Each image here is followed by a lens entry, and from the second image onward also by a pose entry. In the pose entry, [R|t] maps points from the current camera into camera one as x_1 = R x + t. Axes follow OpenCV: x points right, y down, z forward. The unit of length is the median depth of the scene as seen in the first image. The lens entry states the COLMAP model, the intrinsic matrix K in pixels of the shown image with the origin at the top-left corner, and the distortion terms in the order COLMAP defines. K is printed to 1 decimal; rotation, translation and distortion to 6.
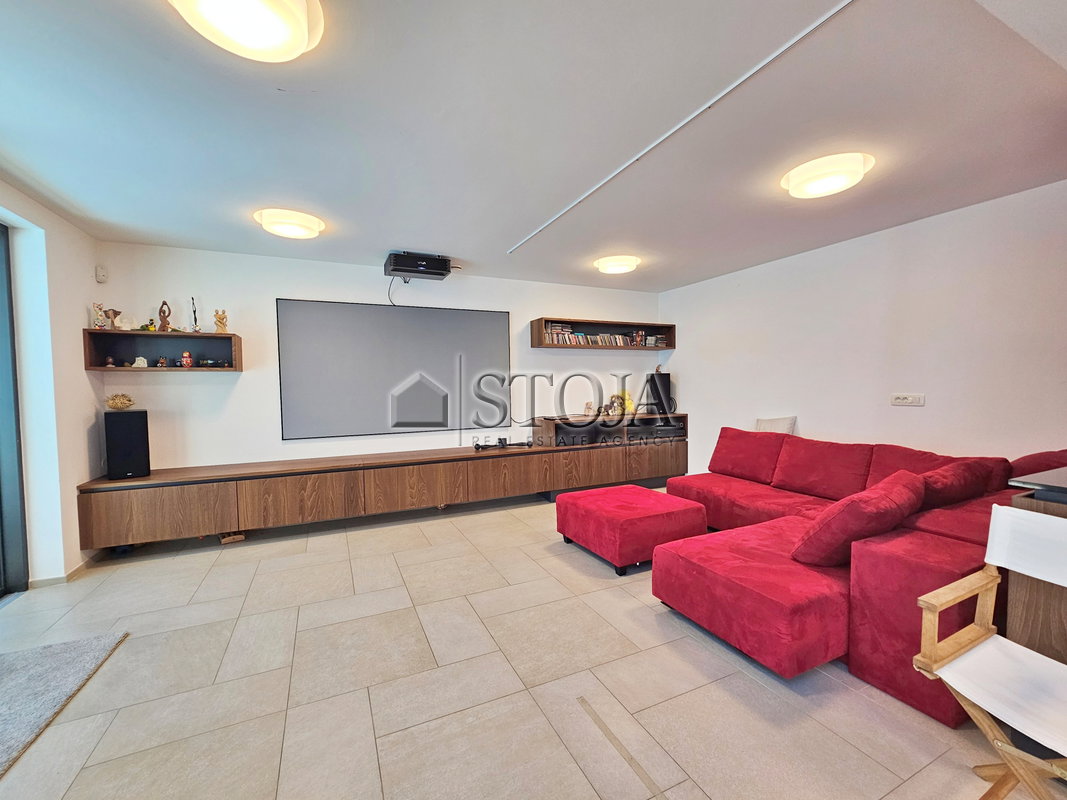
lens RADIAL K [[435.8, 0, 526.0], [0, 435.8, 404.0], [0, 0, 1]] dist [-0.004714, -0.000077]
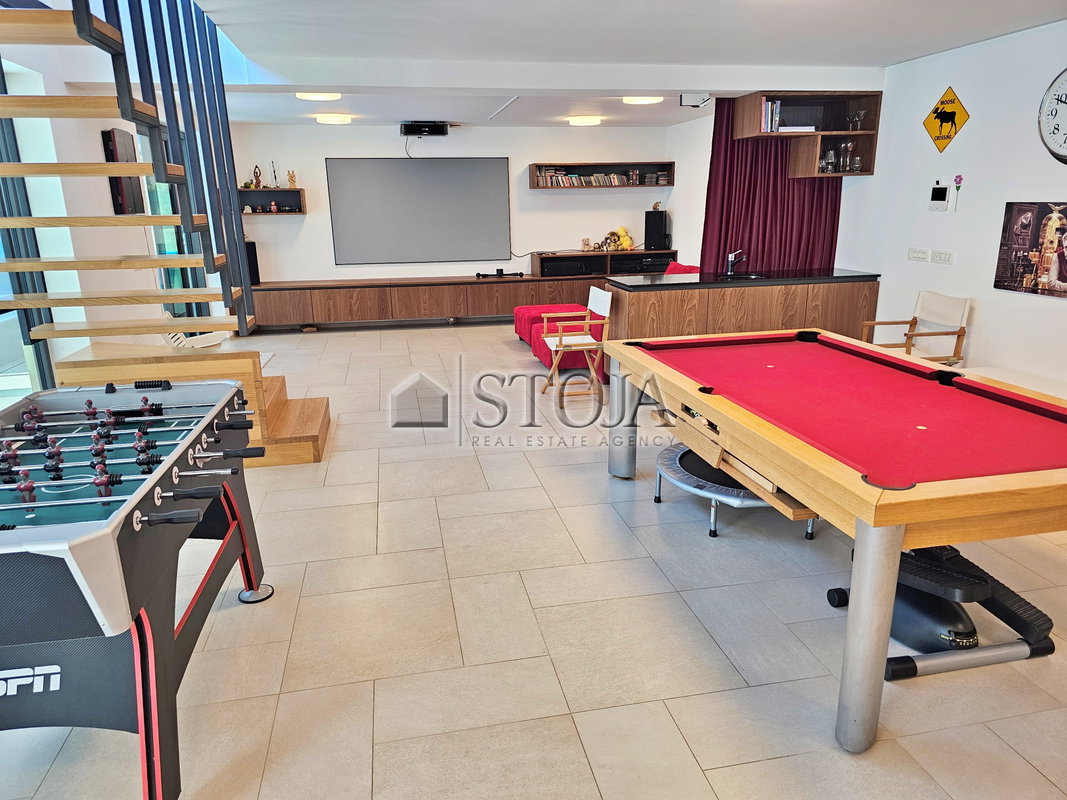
lens RADIAL K [[712.0, 0, 535.4], [0, 712.0, 398.1], [0, 0, 1]] dist [0.043753, -0.000326]
pose [[0.971231, 0.060770, -0.230257, 0.539344], [-0.007238, 0.973979, 0.226523, -0.022818], [0.238031, -0.218339, 0.946398, -0.974623]]
